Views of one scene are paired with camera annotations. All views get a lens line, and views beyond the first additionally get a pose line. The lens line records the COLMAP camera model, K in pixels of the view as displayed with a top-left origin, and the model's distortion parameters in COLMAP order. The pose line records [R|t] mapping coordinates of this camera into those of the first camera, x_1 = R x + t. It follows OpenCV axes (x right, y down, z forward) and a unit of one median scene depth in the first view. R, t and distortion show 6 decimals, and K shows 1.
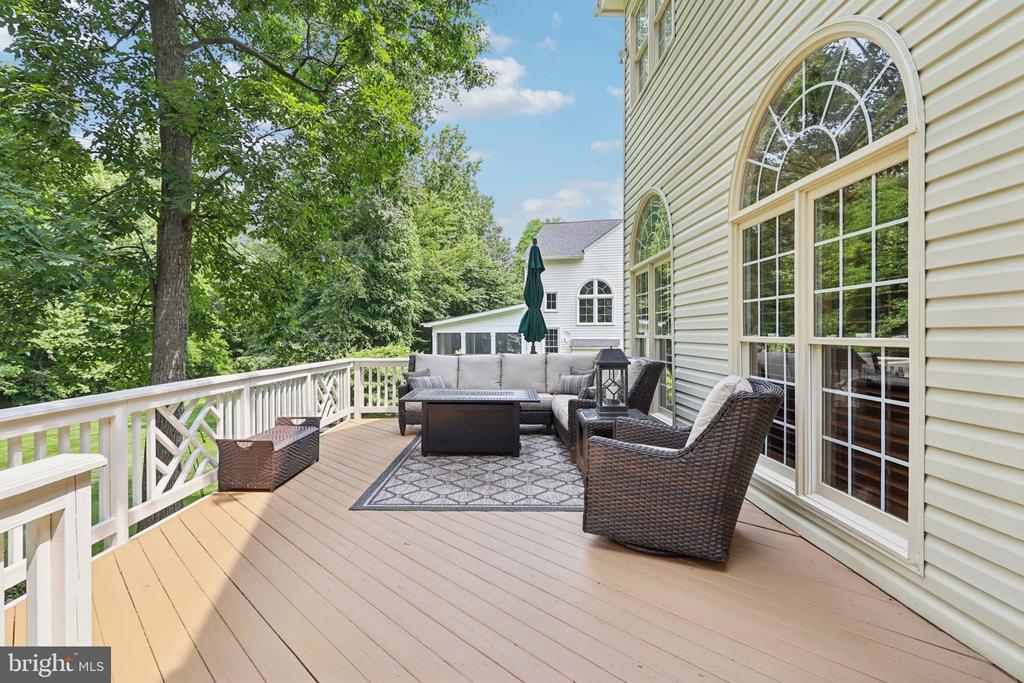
lens RADIAL K [[469.9, 0, 507.1], [0, 469.9, 335.0], [0, 0, 1]] dist [0.000512, 0.000041]
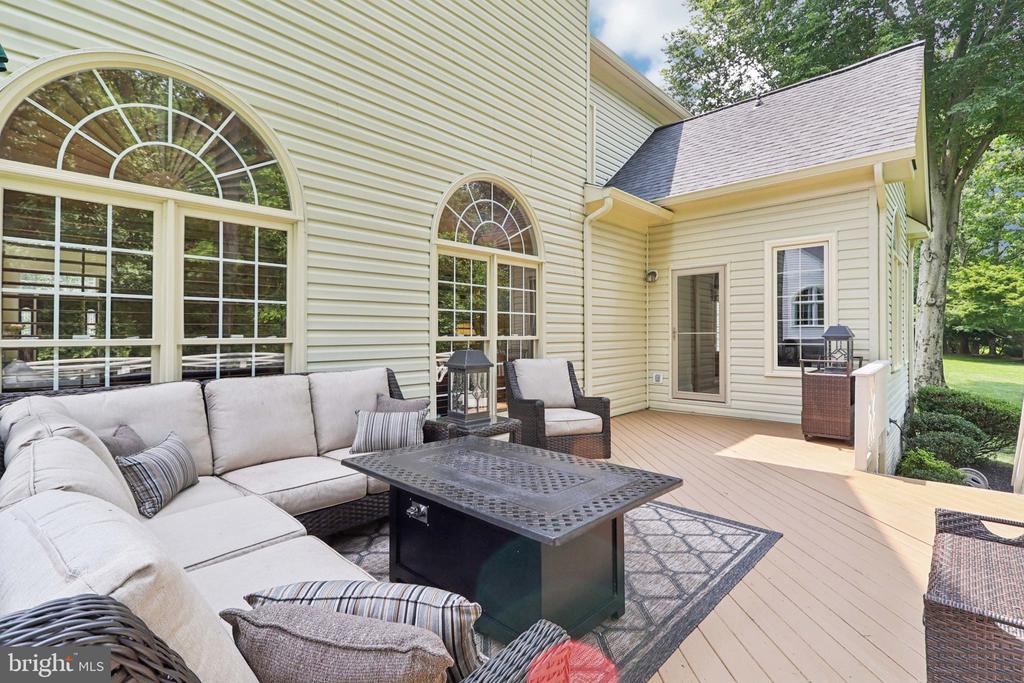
lens RADIAL K [[469.9, 0, 507.1], [0, 469.9, 335.0], [0, 0, 1]] dist [0.000512, 0.000041]
pose [[-0.714883, 0.007566, 0.699204, -0.533299], [0.005634, 0.999971, -0.005060, 0.006269], [-0.699222, 0.000323, -0.714905, 1.810586]]
